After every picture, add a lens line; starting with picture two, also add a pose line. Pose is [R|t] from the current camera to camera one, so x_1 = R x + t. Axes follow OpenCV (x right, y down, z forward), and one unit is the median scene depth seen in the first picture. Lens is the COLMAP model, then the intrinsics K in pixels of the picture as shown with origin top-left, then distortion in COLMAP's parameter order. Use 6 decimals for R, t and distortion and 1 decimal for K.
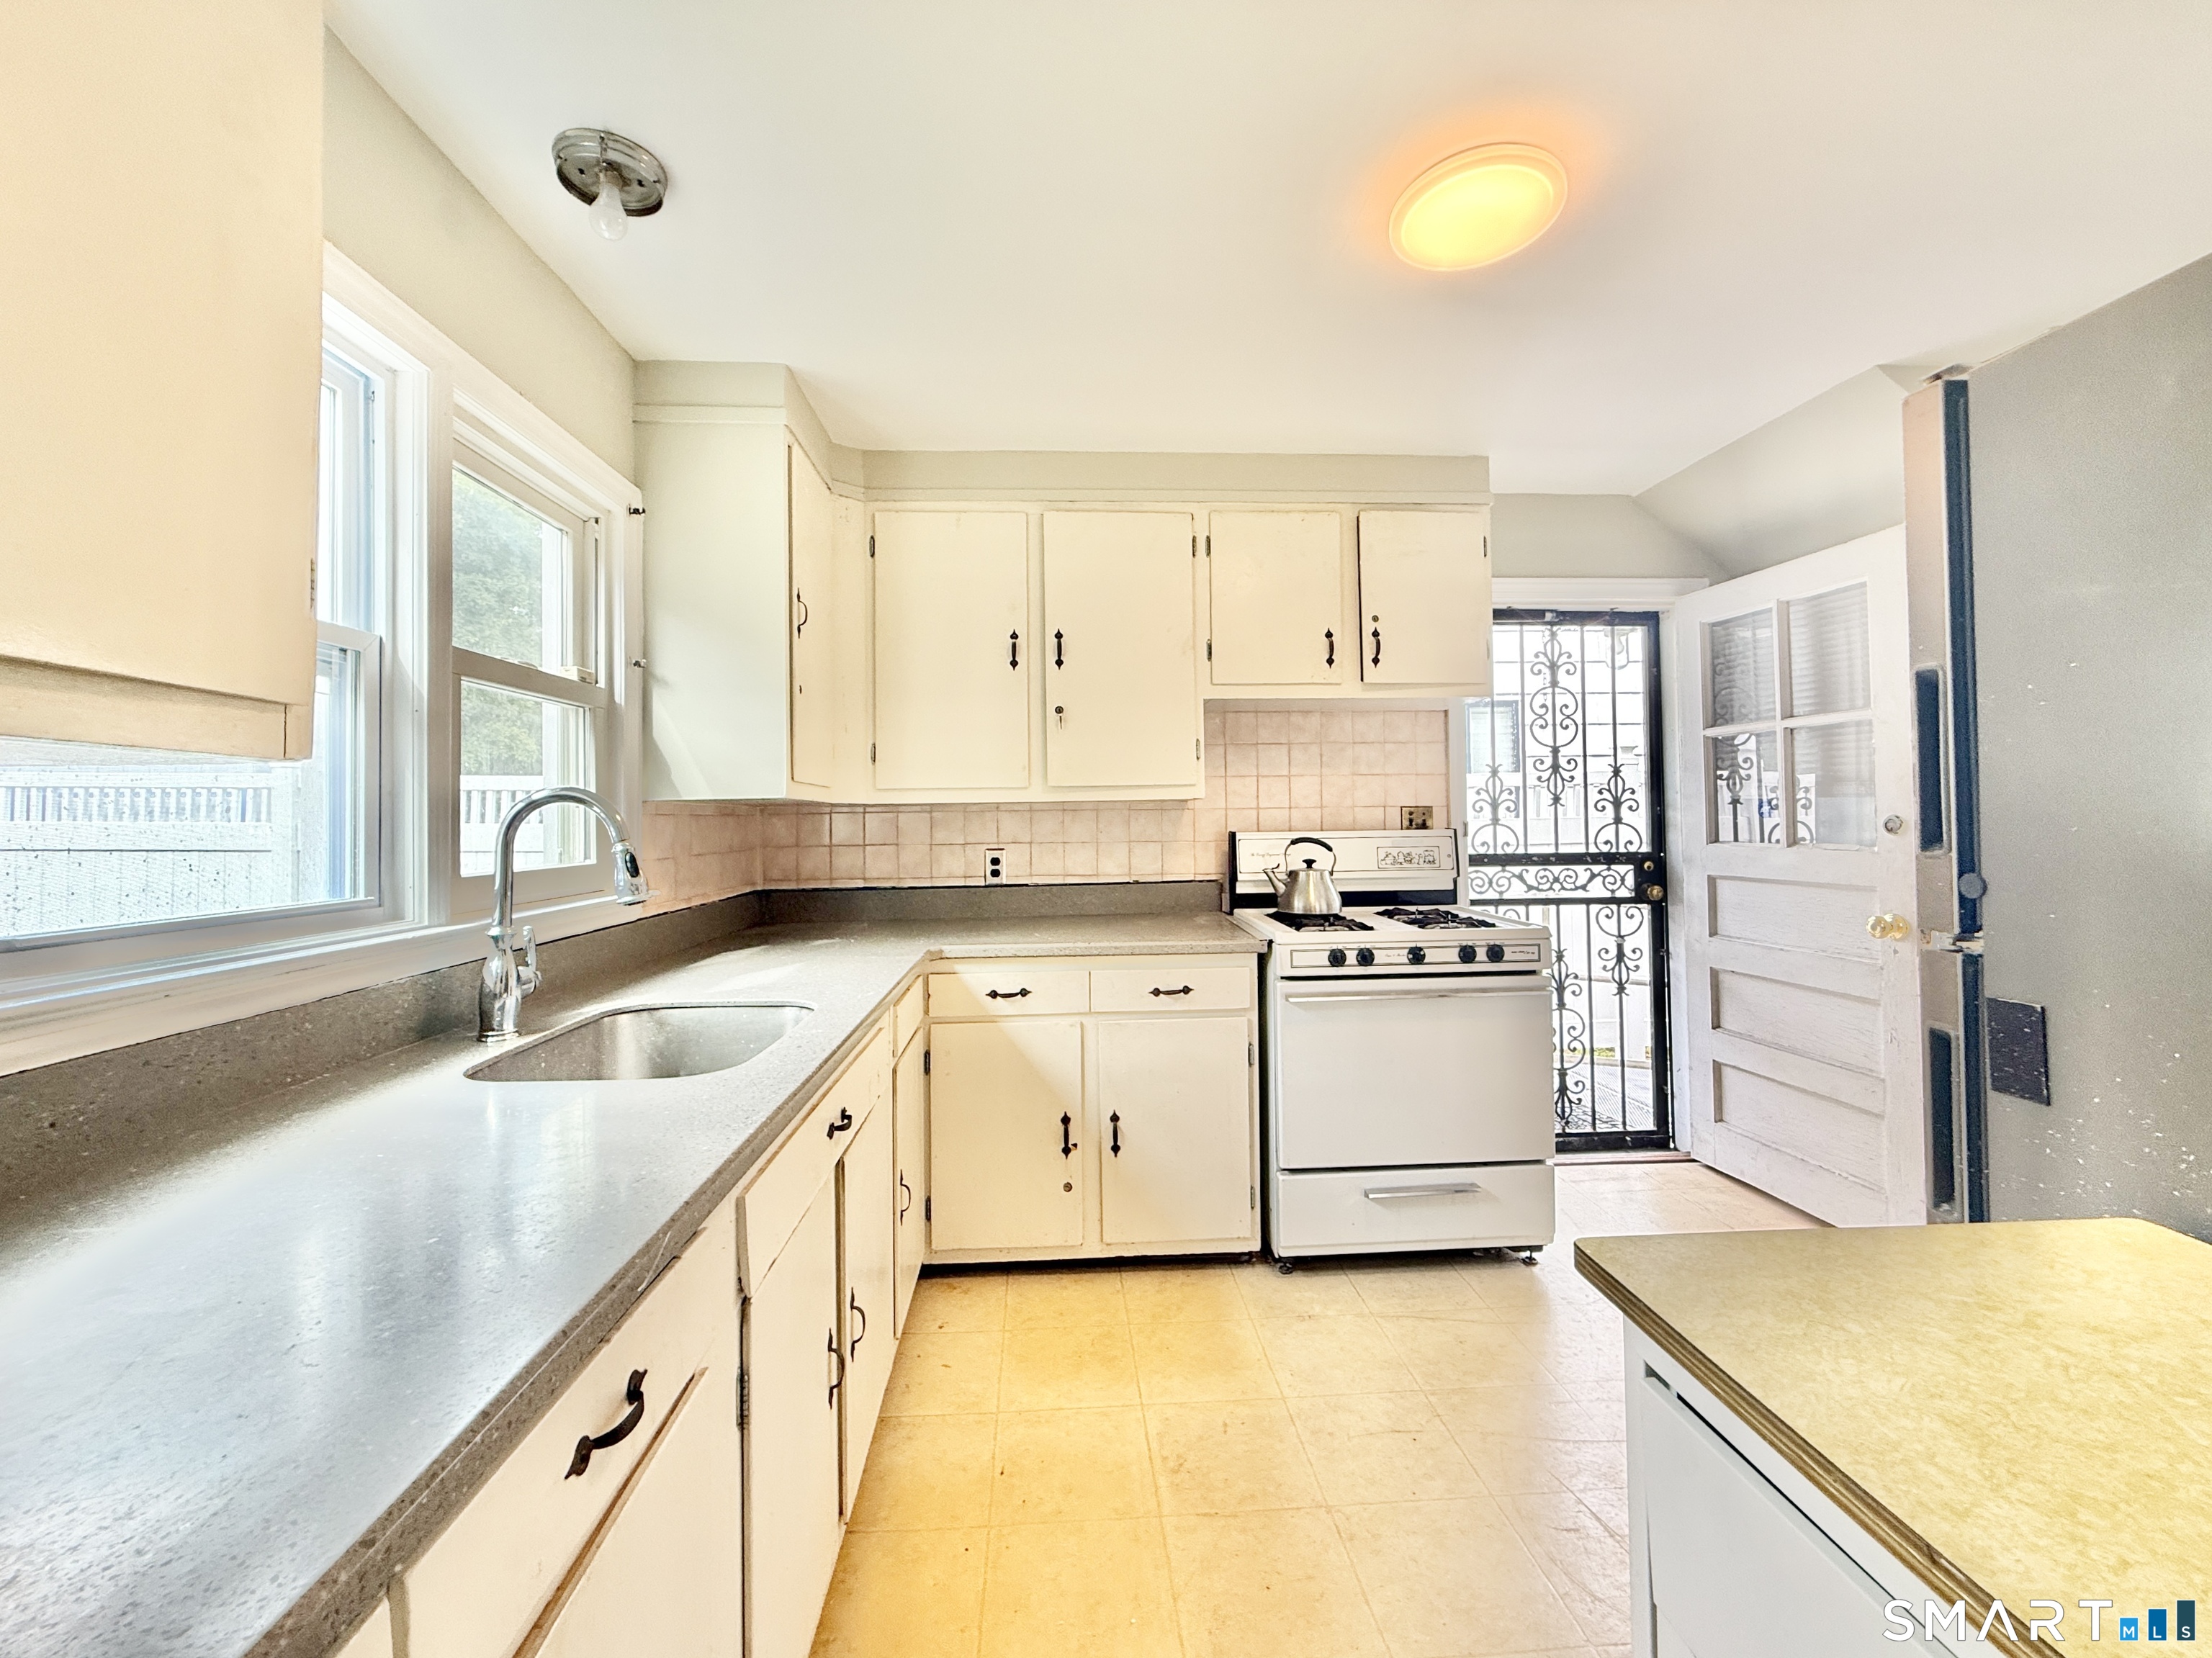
lens RADIAL K [[903.1, 0, 1112.1], [0, 903.1, 815.7], [0, 0, 1]] dist [0.000221, -0.000389]
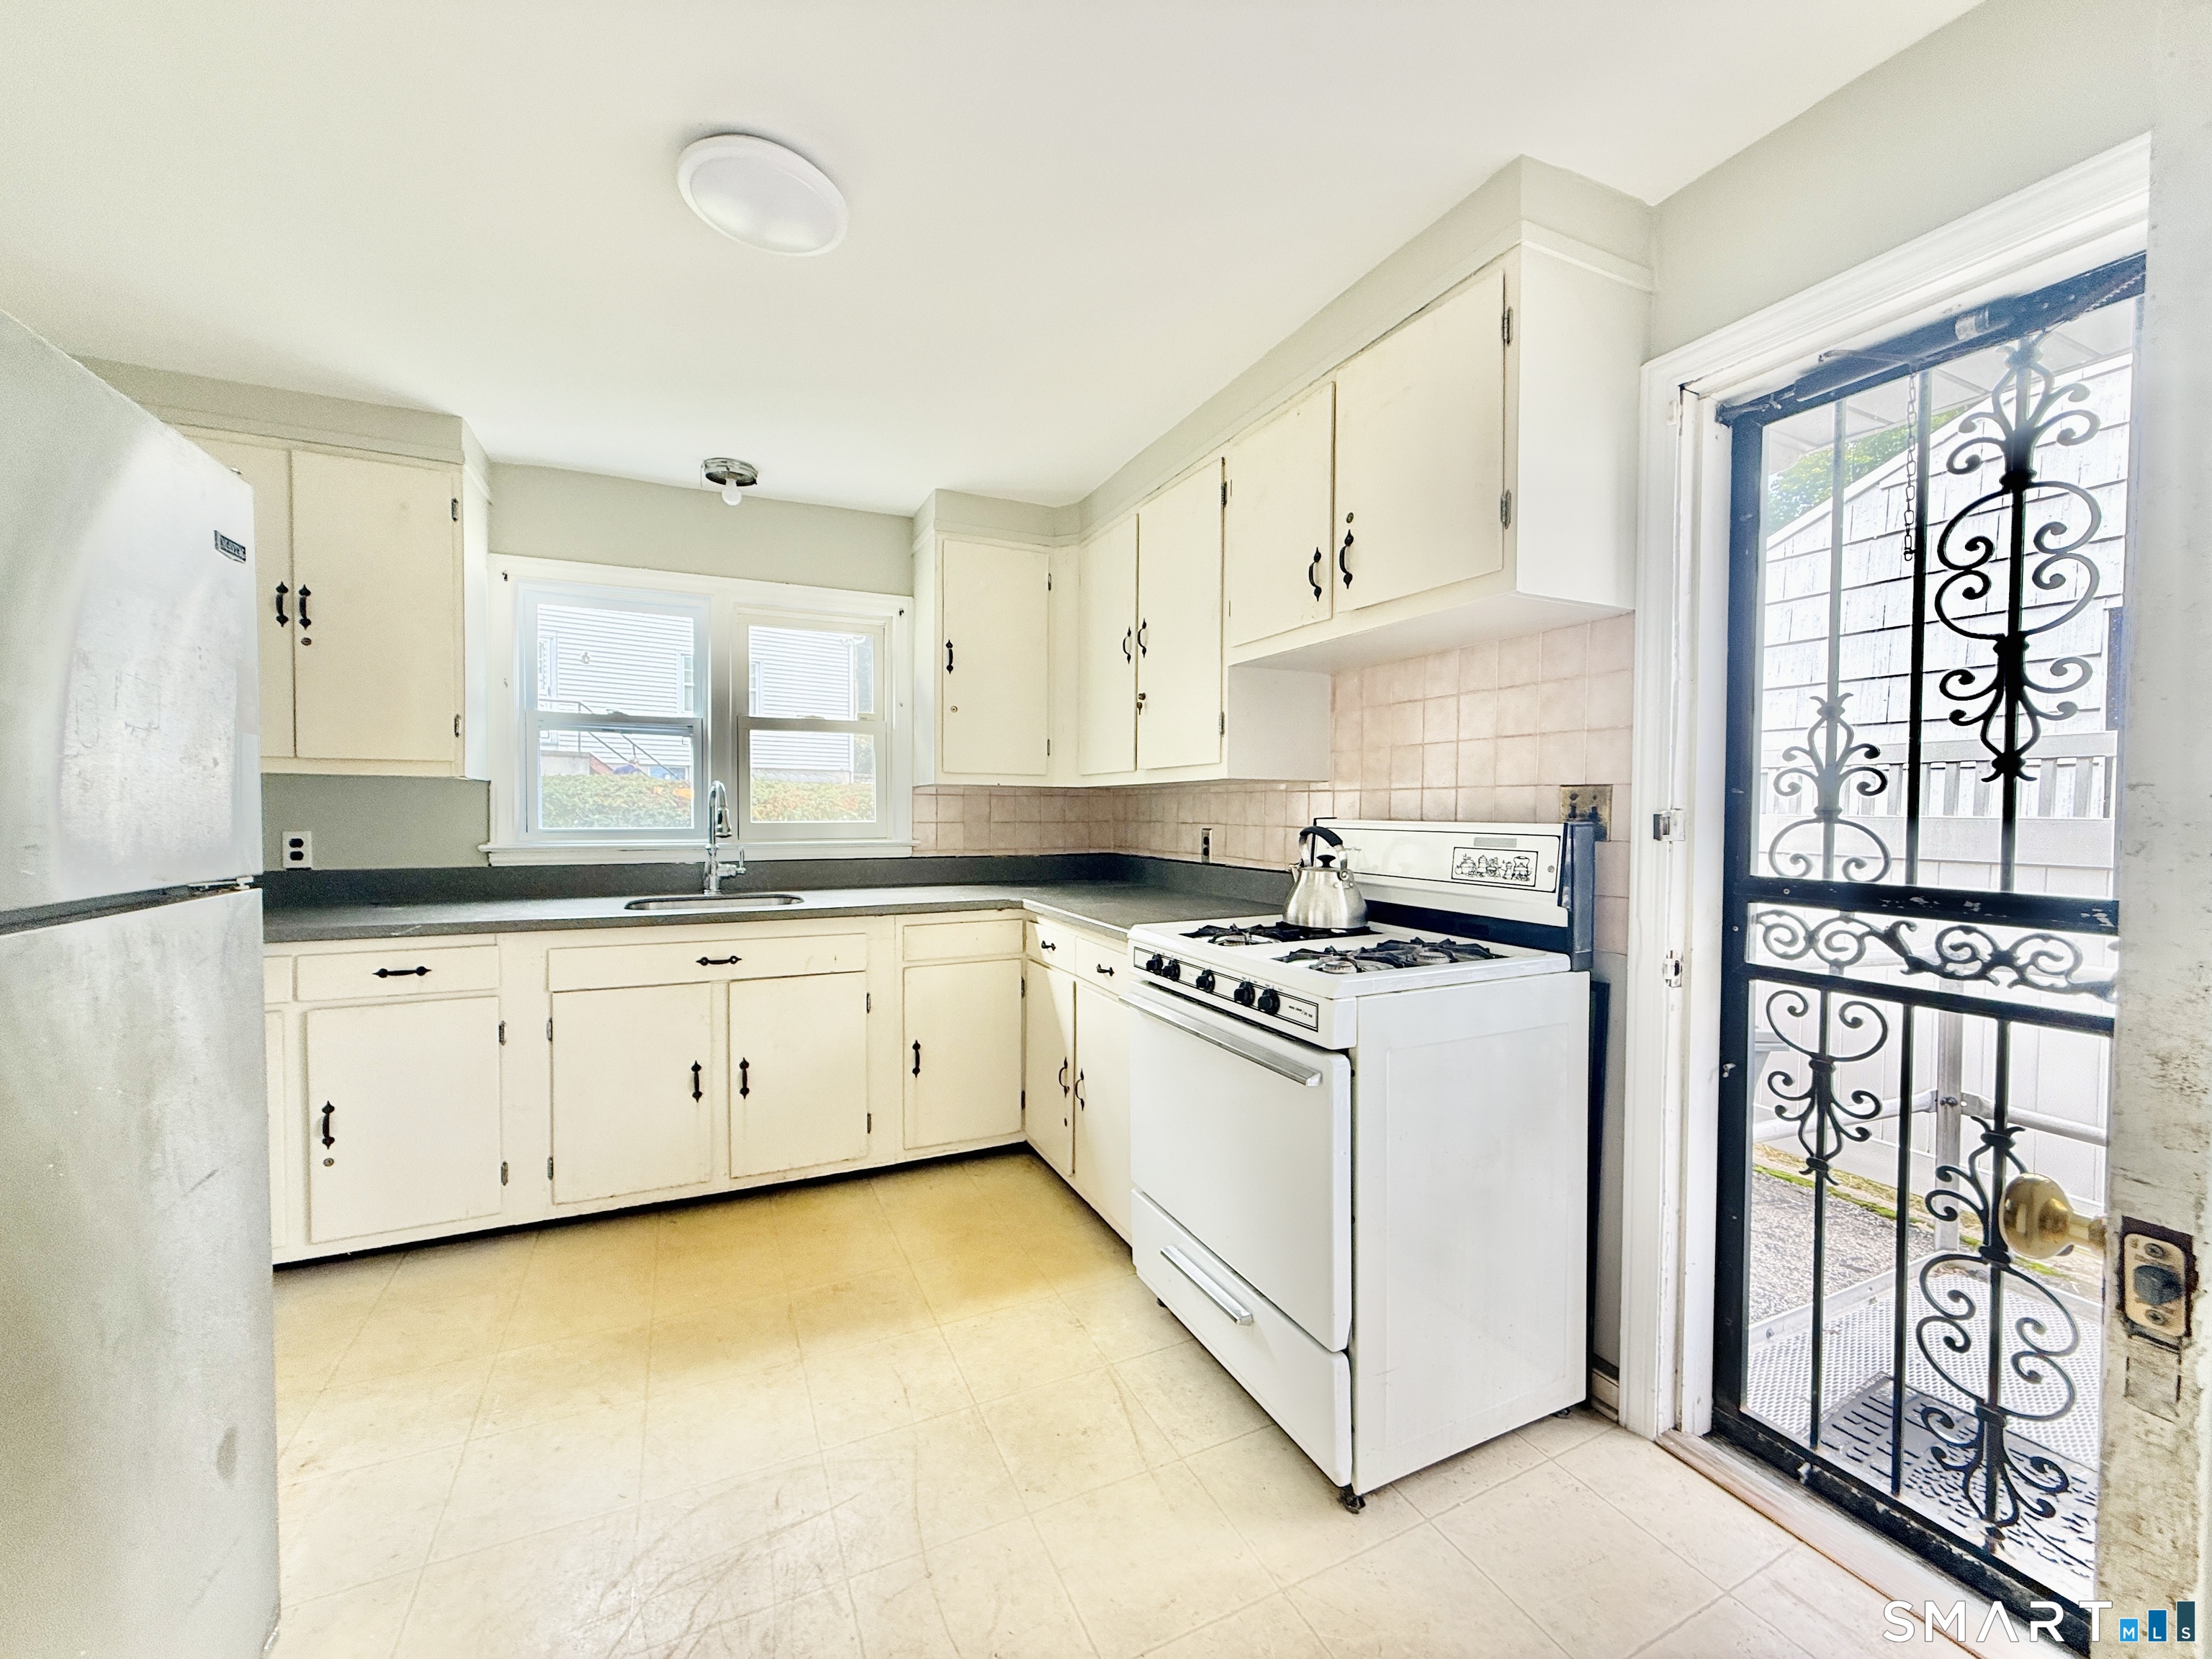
lens RADIAL K [[903.2, 0, 1101.0], [0, 903.2, 824.7], [0, 0, 1]] dist [0.000221, -0.000389]
pose [[0.349486, 0.032410, -0.936381, 0.739238], [-0.006749, 0.999463, 0.032074, -0.000877], [0.936917, -0.004890, 0.349517, 0.470448]]
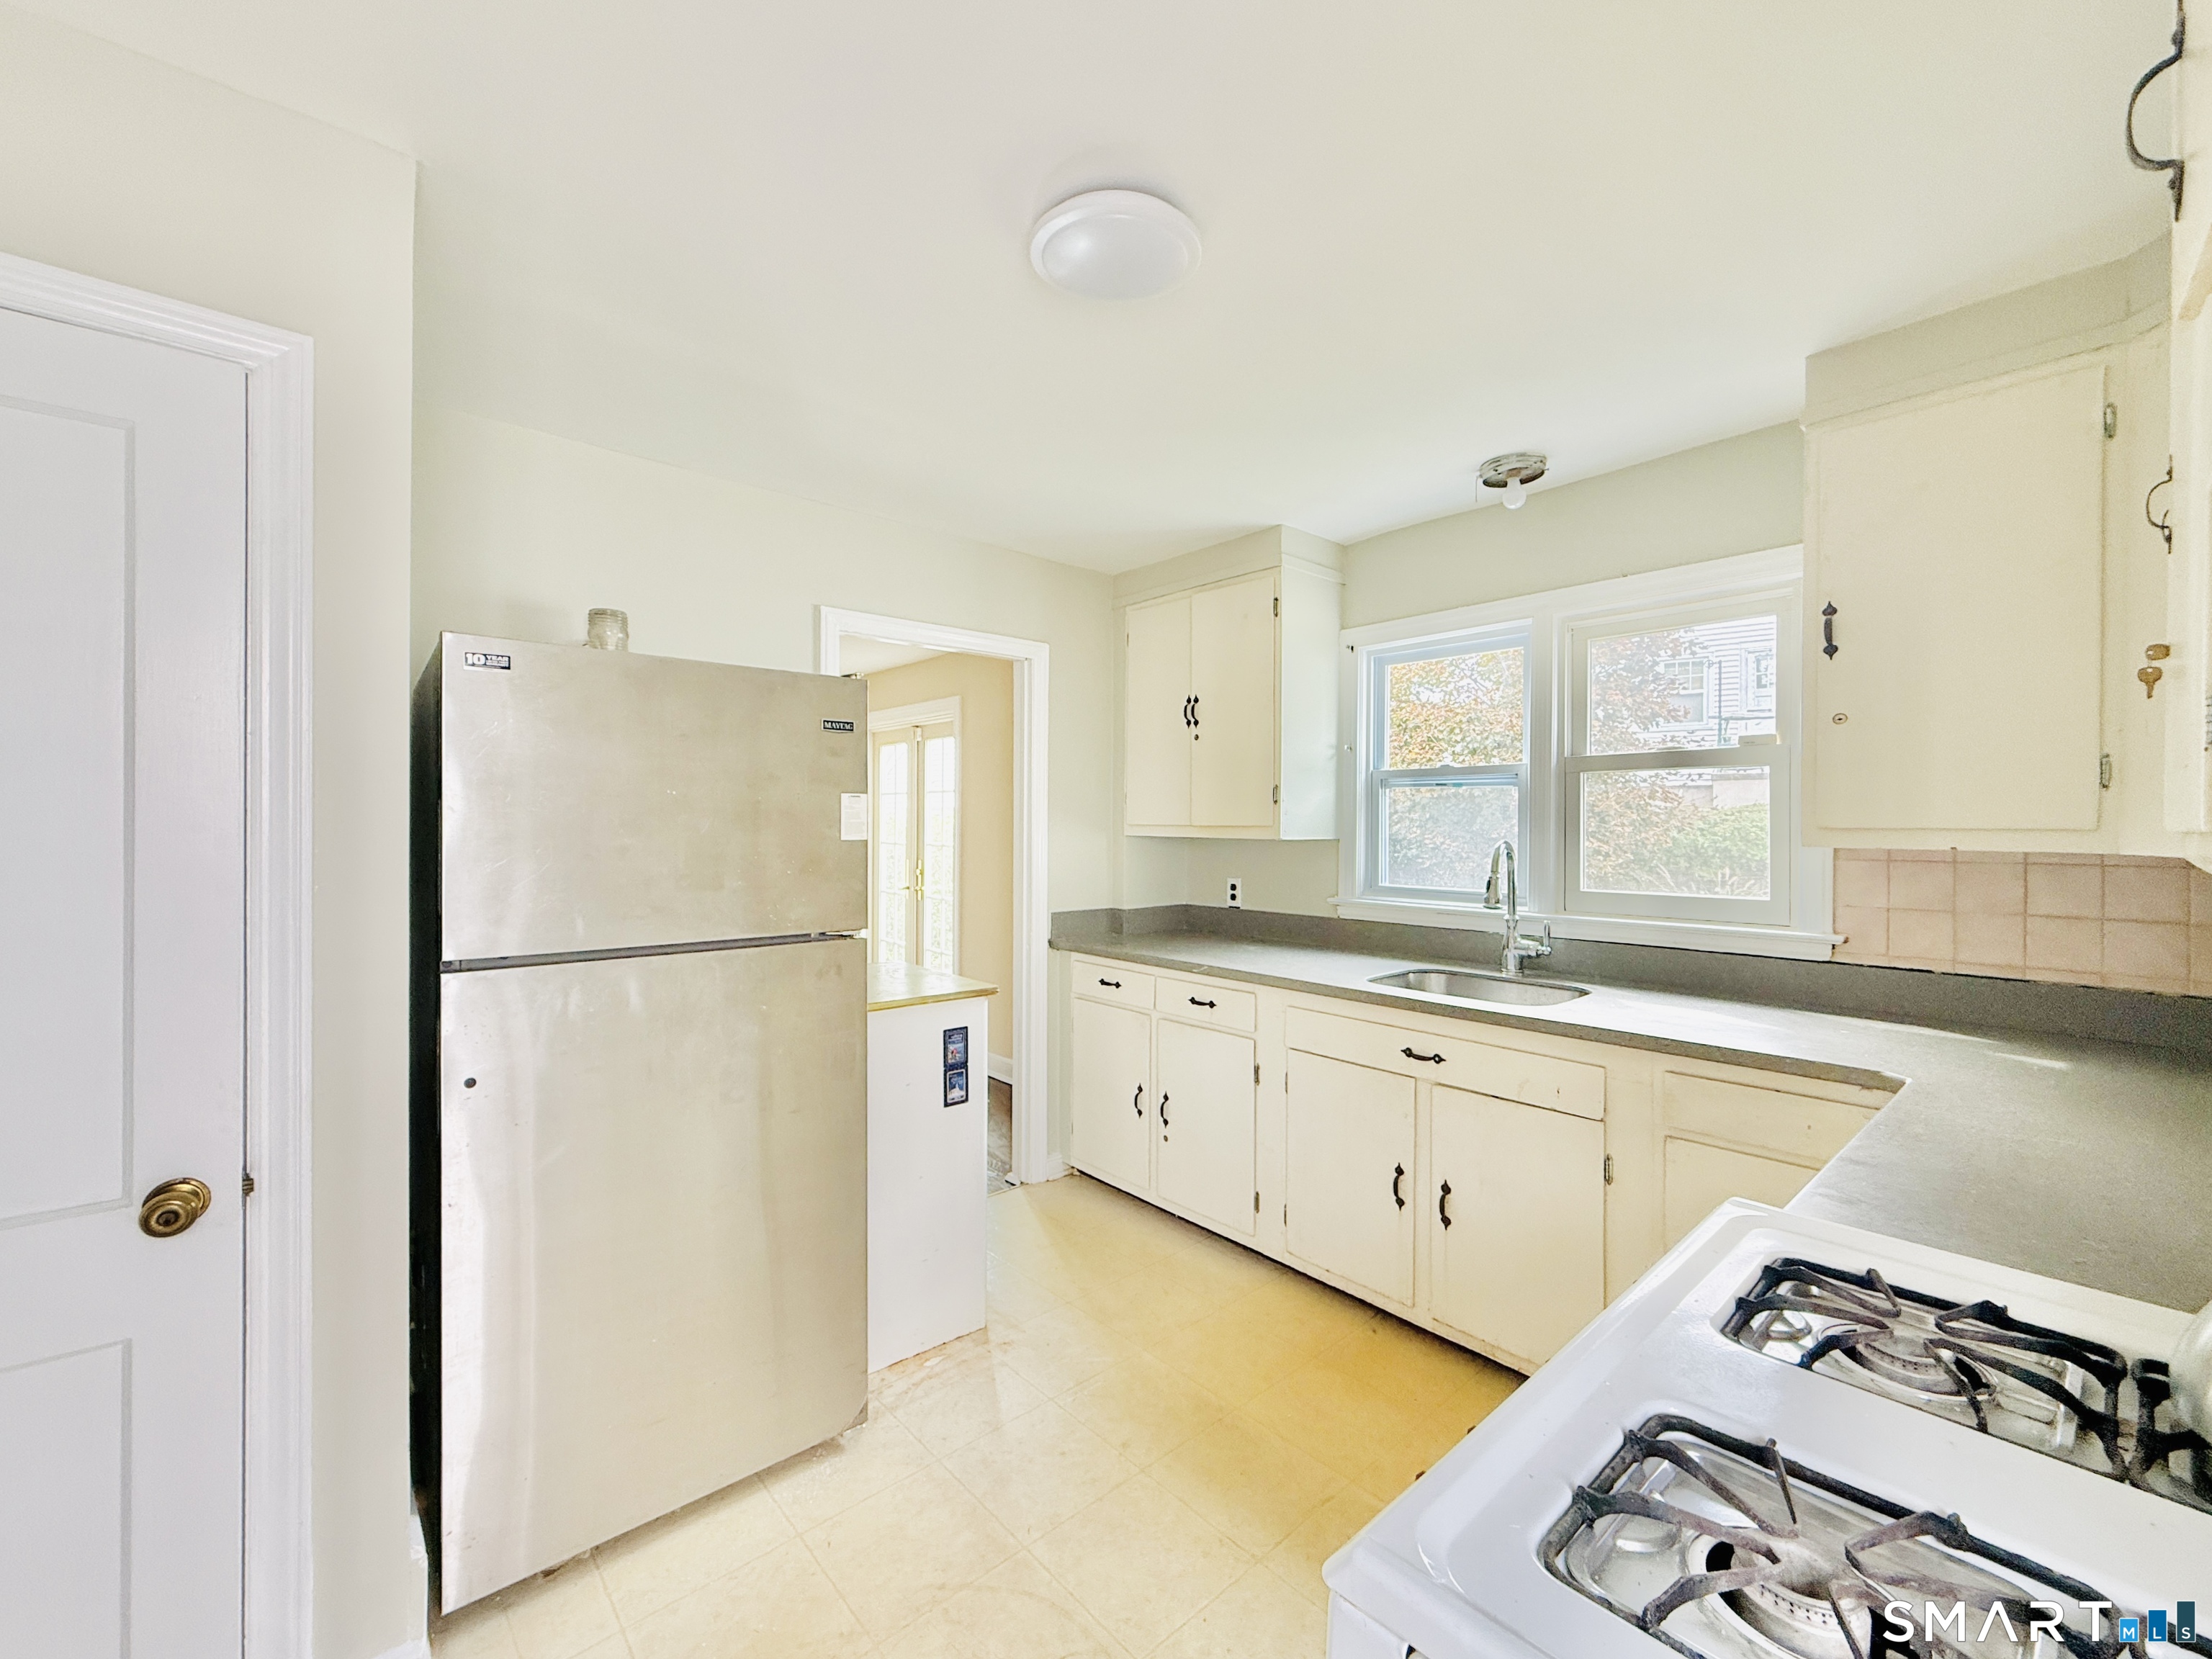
lens RADIAL K [[903.2, 0, 1096.0], [0, 903.2, 828.3], [0, 0, 1]] dist [0.000221, -0.000389]
pose [[-0.805065, 0.014960, -0.592998, 0.473466], [0.011357, 0.999887, 0.009806, -0.036373], [0.593078, 0.001160, -0.805144, 0.851095]]
